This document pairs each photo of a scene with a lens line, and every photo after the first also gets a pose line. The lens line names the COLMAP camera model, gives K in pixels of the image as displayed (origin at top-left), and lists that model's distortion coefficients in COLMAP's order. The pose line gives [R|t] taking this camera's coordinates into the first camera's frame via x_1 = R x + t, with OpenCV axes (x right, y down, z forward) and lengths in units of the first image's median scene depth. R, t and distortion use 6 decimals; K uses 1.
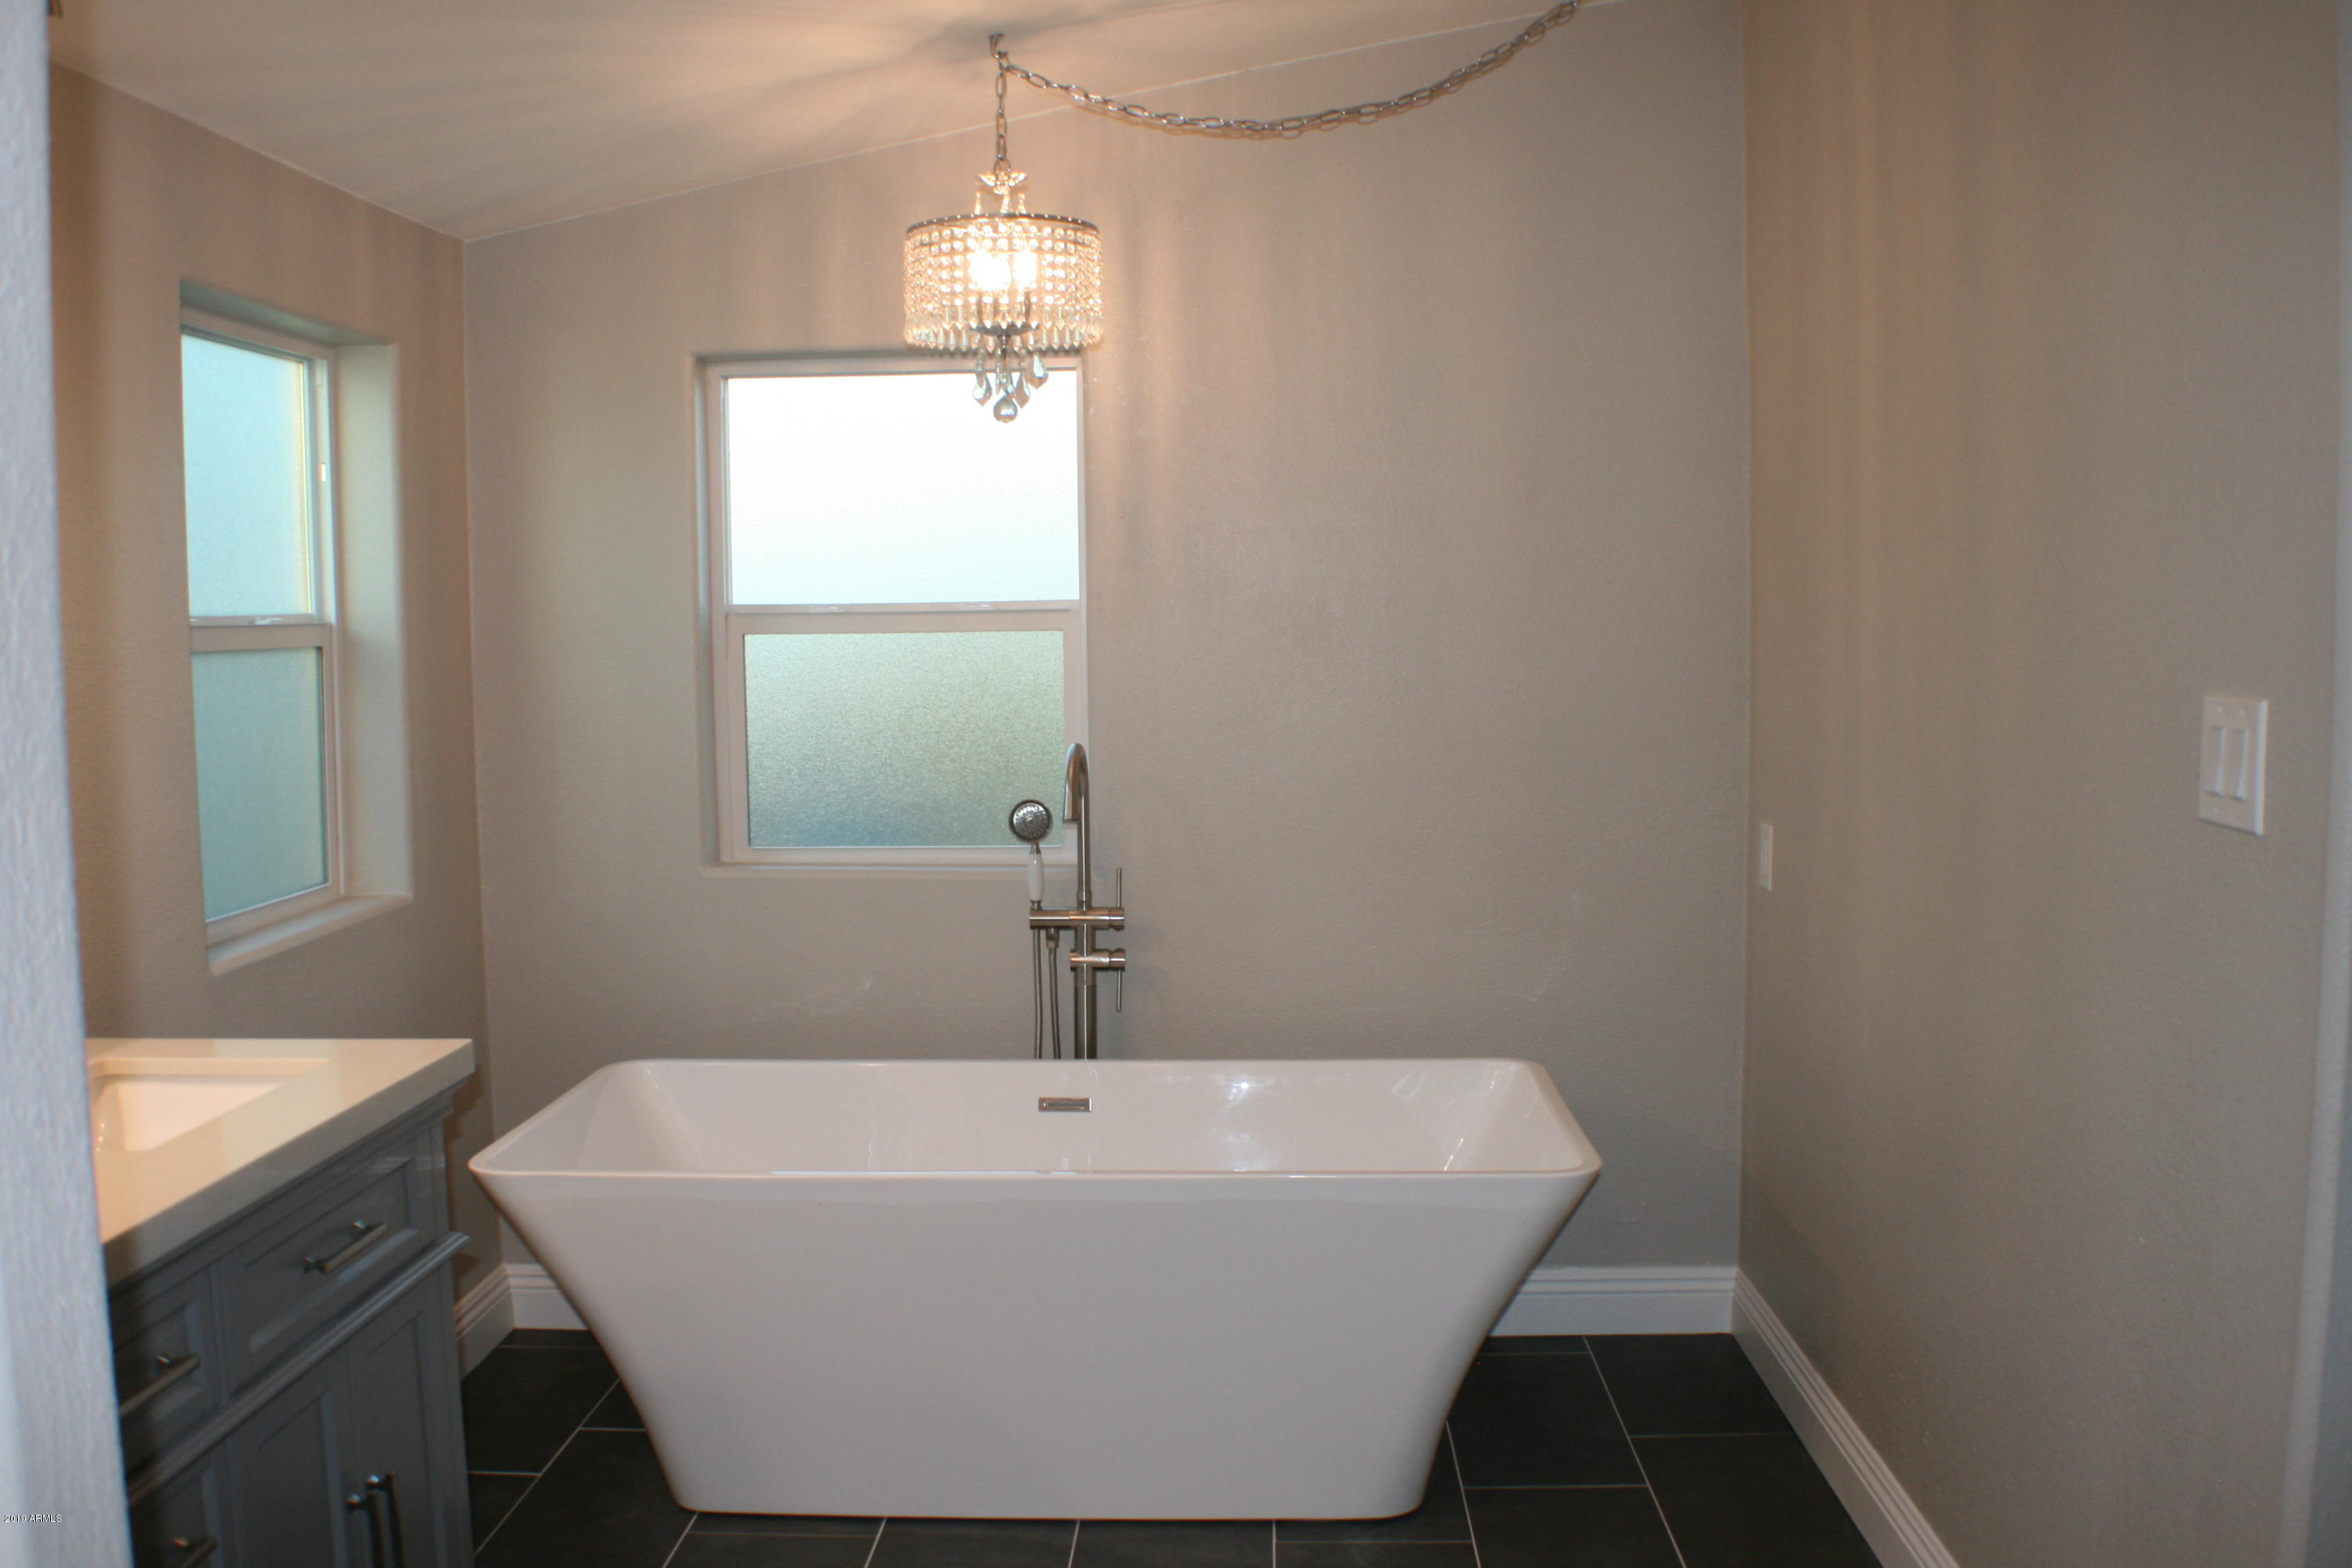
lens RADIAL K [[2069.4, 0, 1176.0], [0, 2069.4, 784.0], [0, 0, 1]] dist [0.003964, 0.001708]
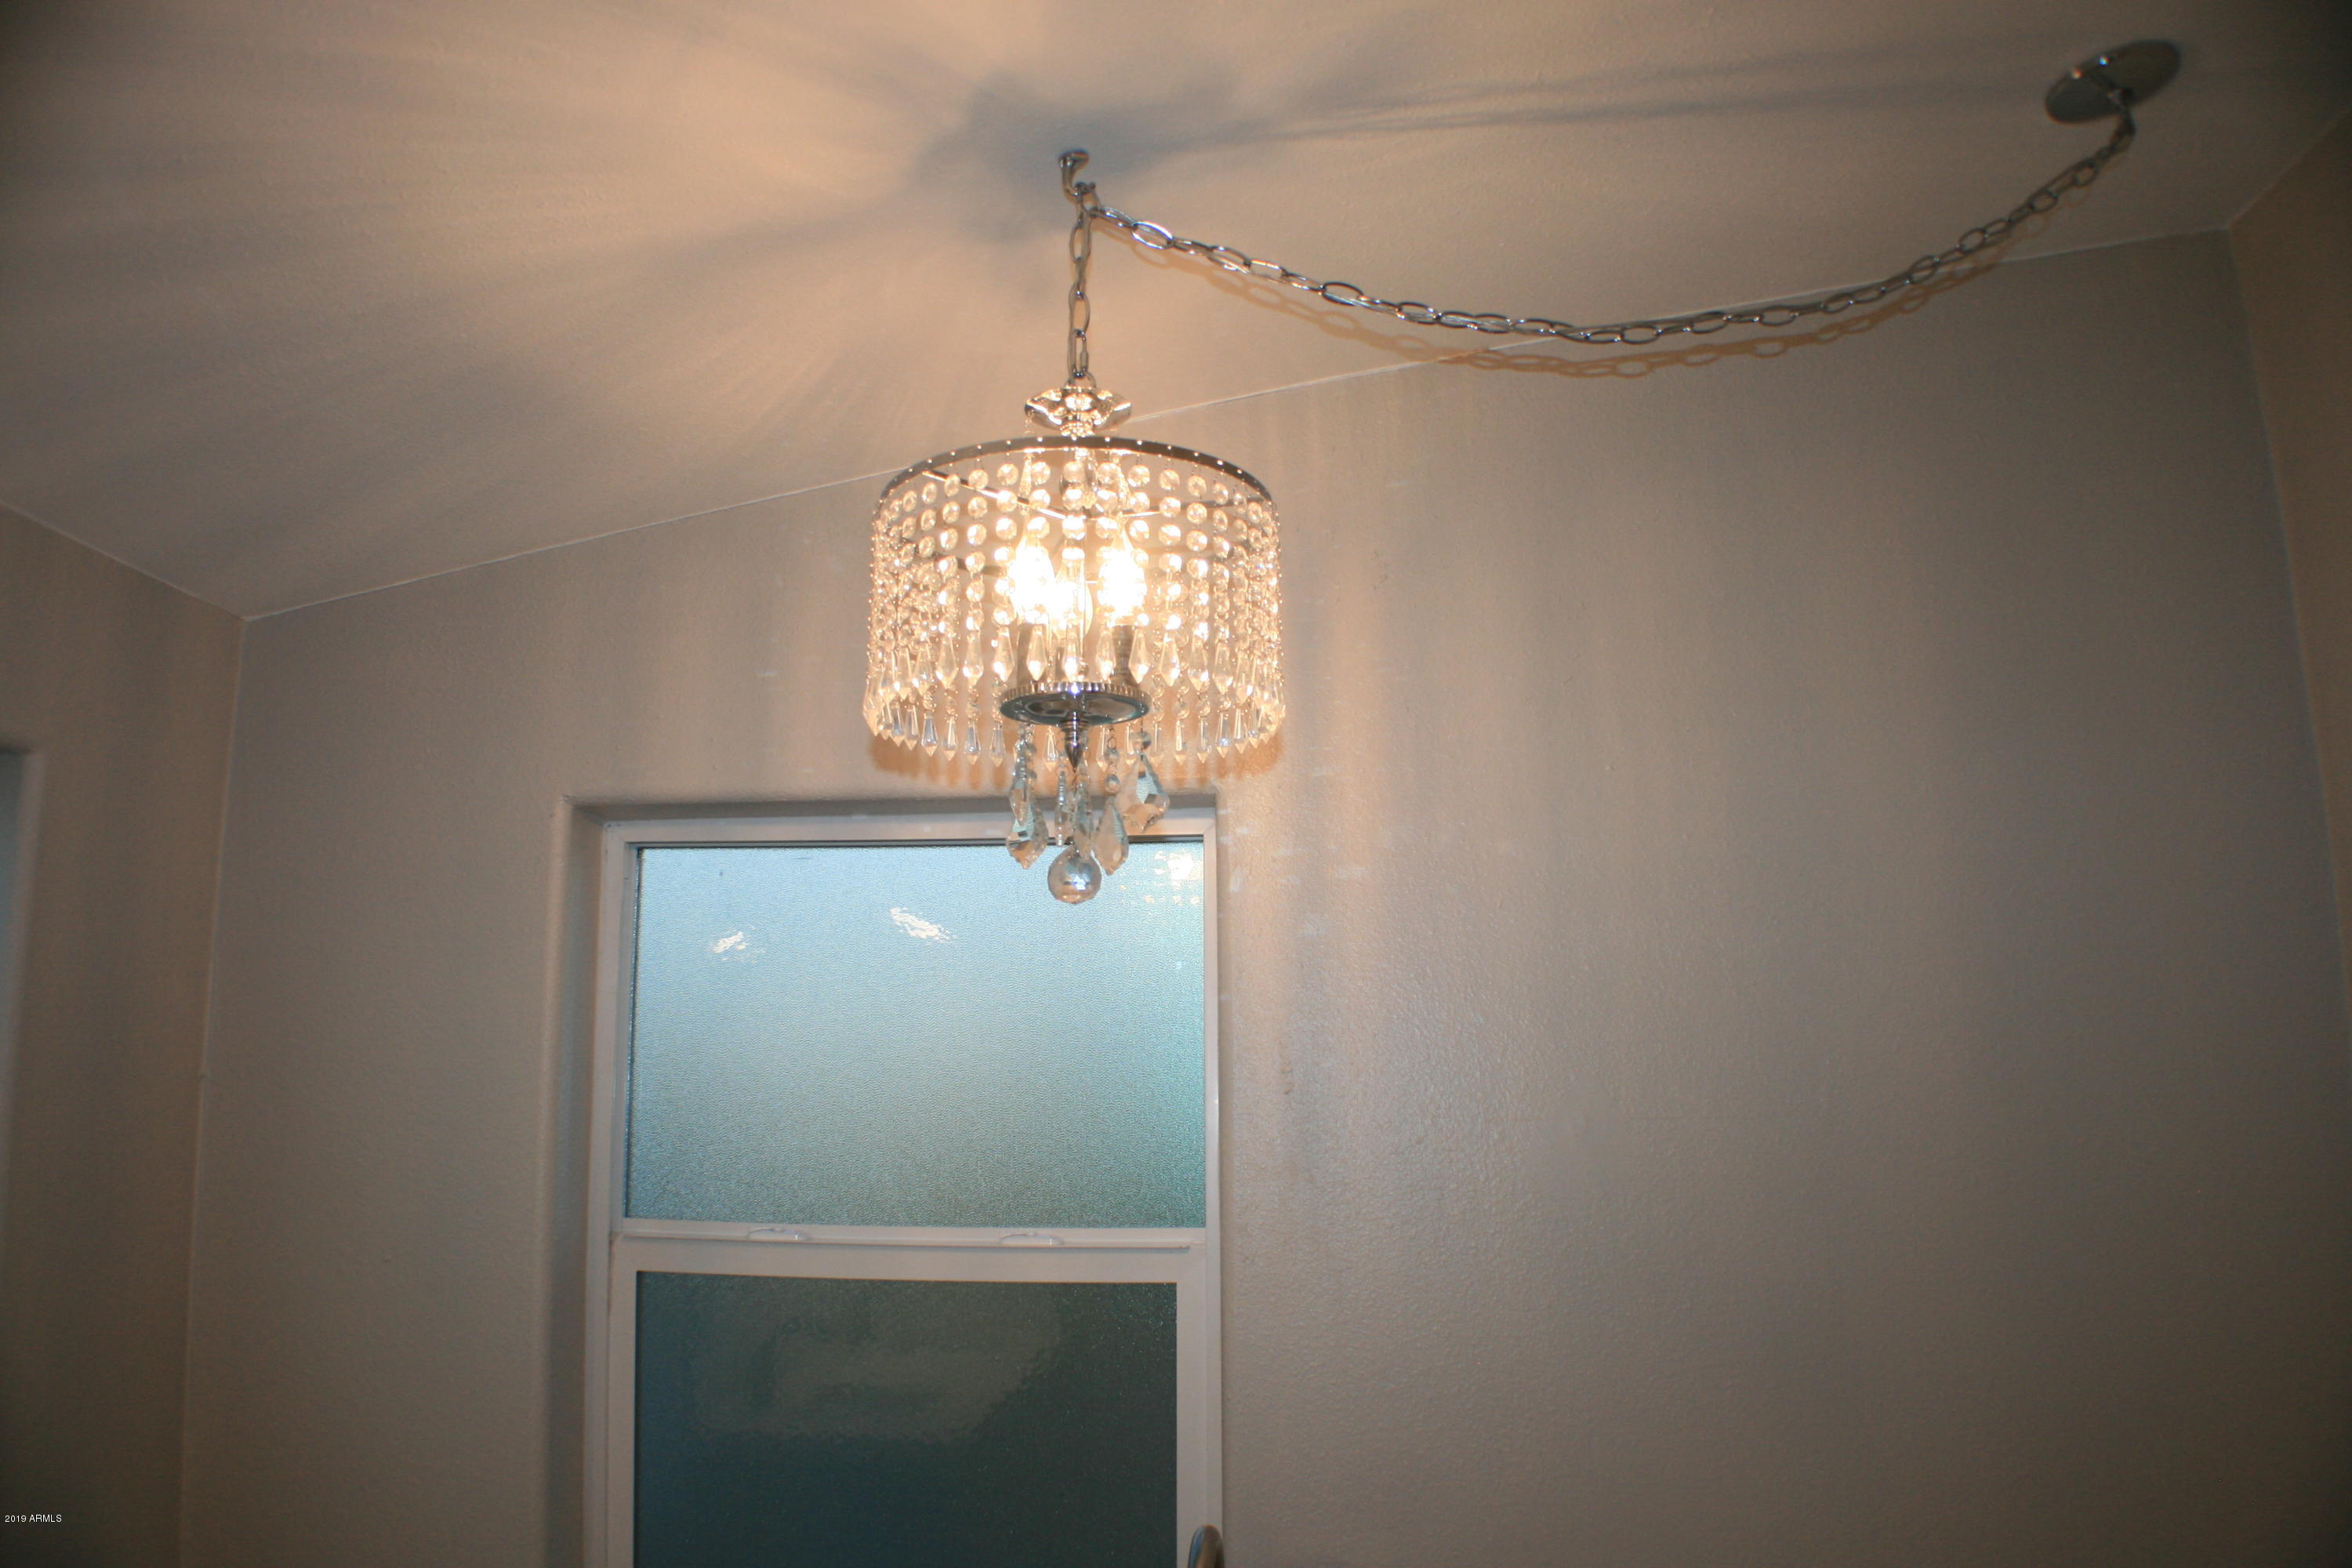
lens RADIAL K [[2823.8, 0, 1176.0], [0, 2823.8, 784.0], [0, 0, 1]] dist [-0.686555, 0.005408]
pose [[0.998791, 0.001552, -0.049133, -0.027344], [-0.012604, 0.974174, -0.225445, -0.055125], [0.047514, 0.225792, 0.973016, 0.368739]]
